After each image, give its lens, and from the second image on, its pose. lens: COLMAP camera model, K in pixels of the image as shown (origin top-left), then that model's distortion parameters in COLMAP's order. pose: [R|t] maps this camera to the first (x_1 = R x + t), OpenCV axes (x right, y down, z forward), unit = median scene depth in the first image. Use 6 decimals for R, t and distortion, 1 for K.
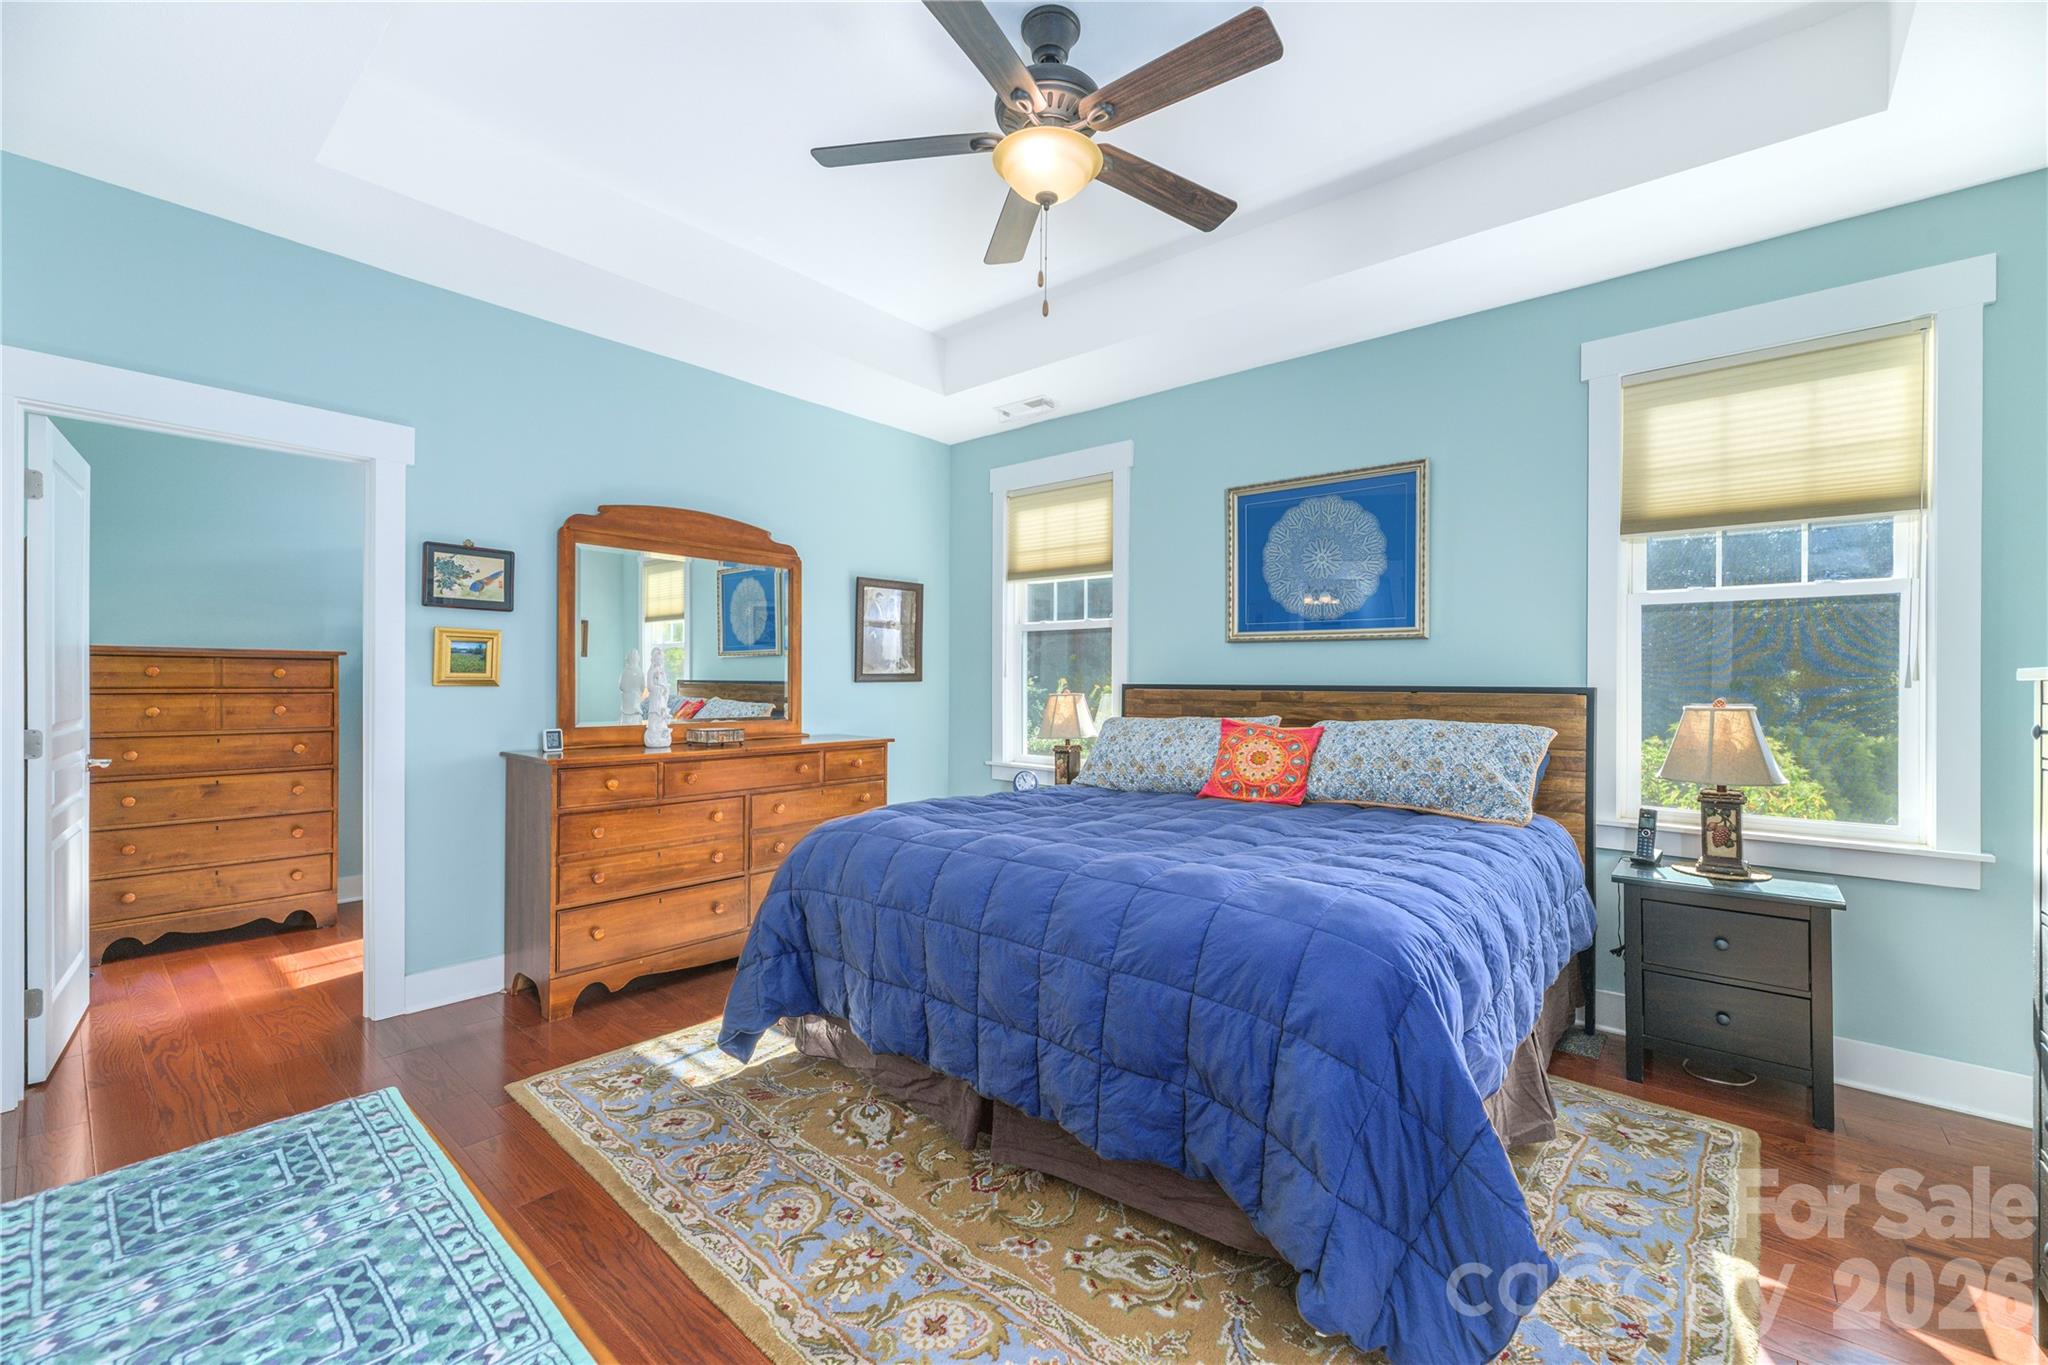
lens RADIAL K [[823.1, 0, 1021.9], [0, 823.1, 678.7], [0, 0, 1]] dist [0.000929, 0.000095]
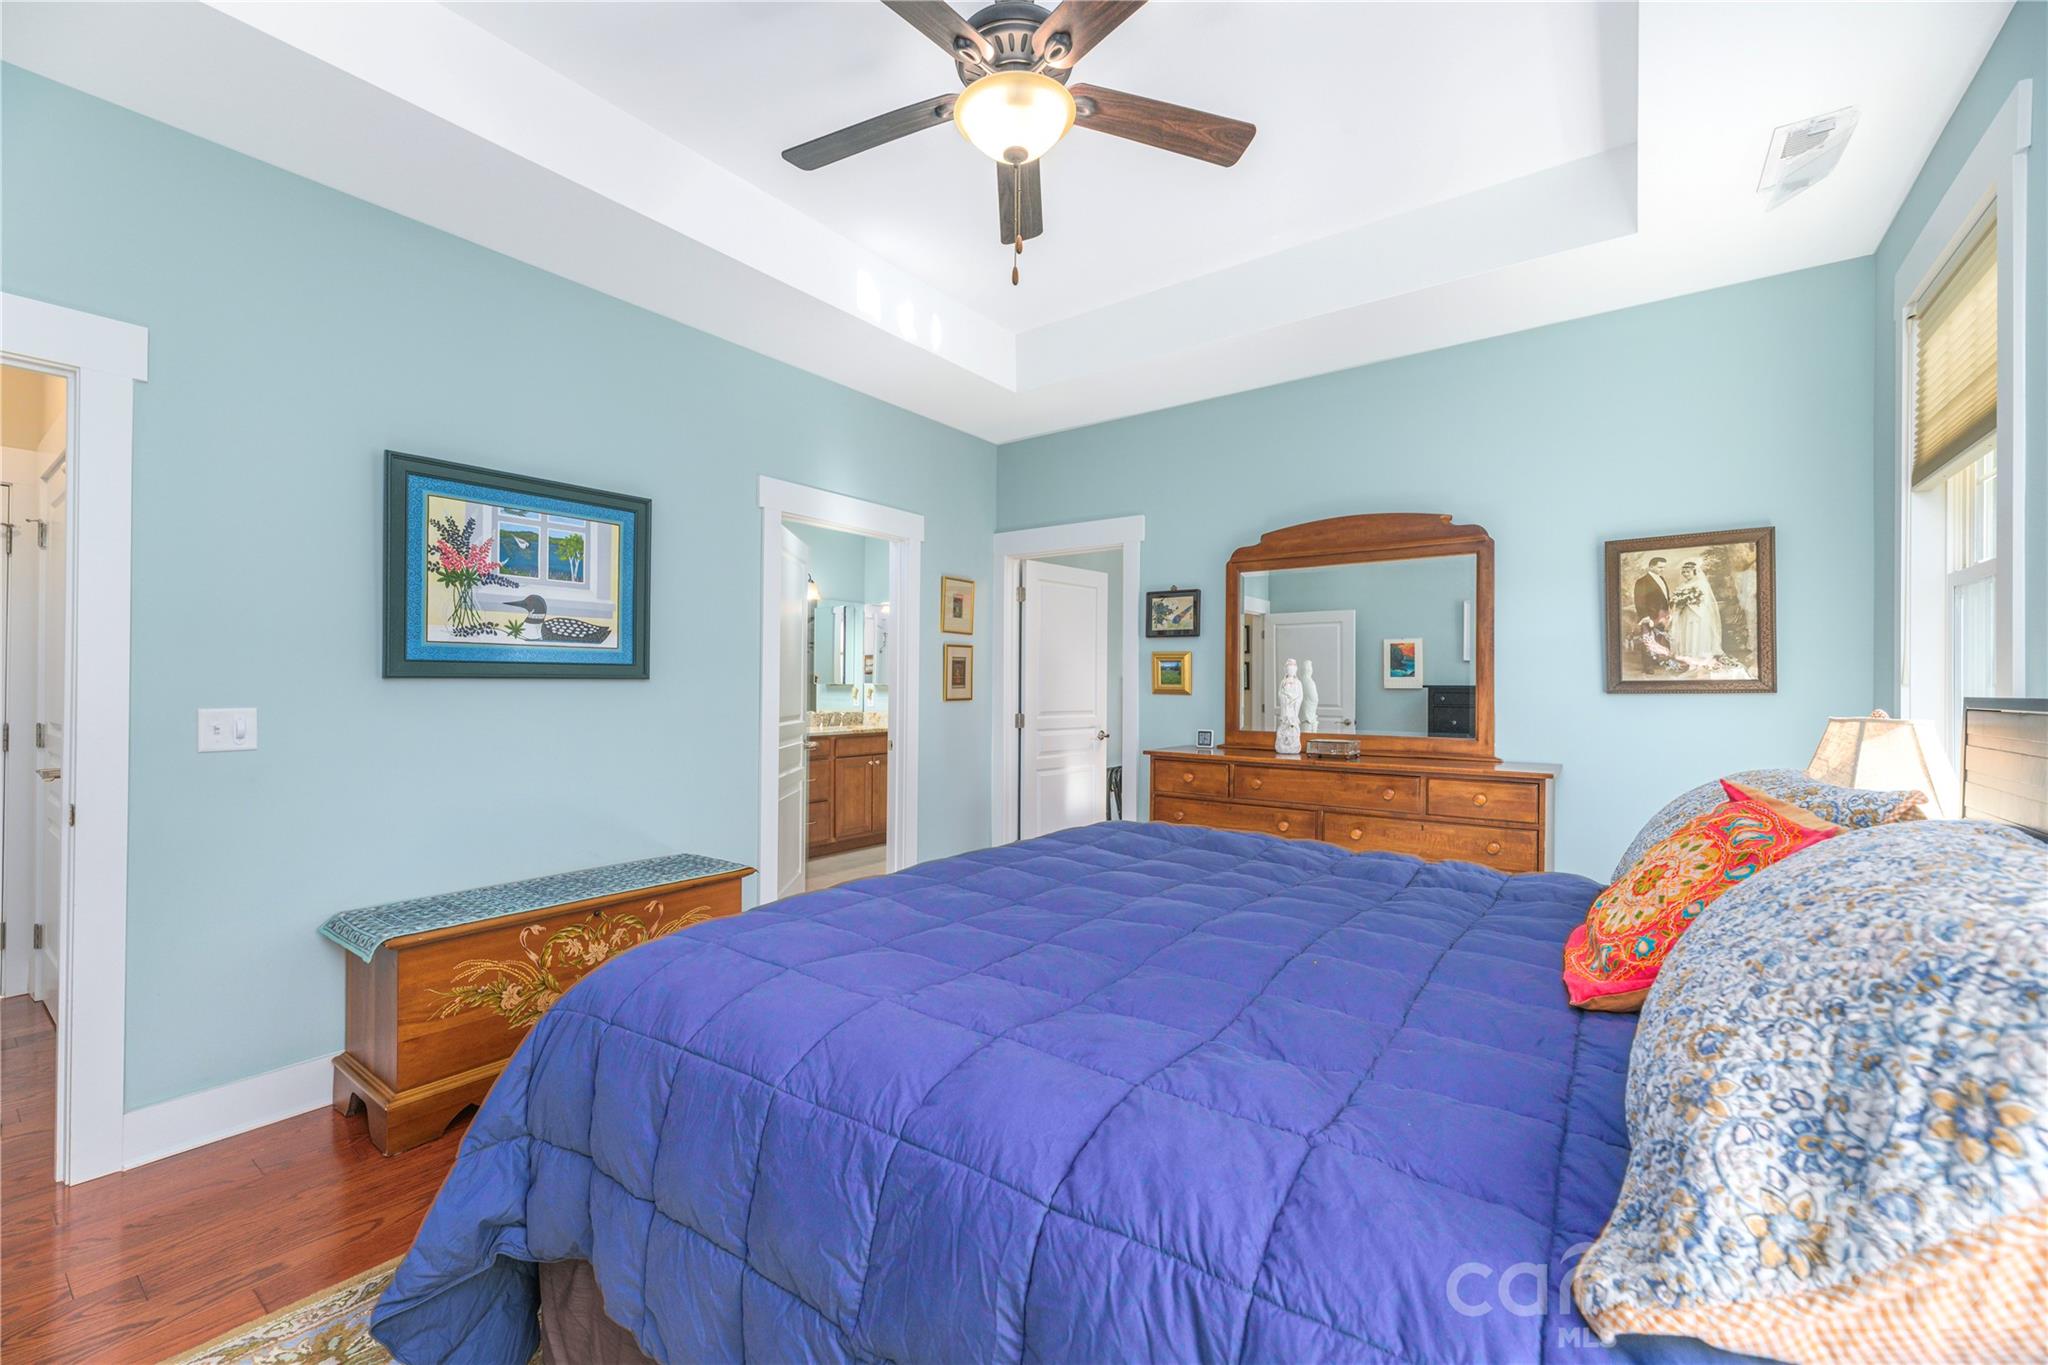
lens RADIAL K [[823.1, 0, 1022.5], [0, 823.1, 687.3], [0, 0, 1]] dist [0.000929, 0.000095]
pose [[0.079826, -0.007269, -0.996782, 0.619993], [-0.002540, 0.999969, -0.007495, 0.007635], [0.996806, 0.003130, 0.079805, 0.623047]]
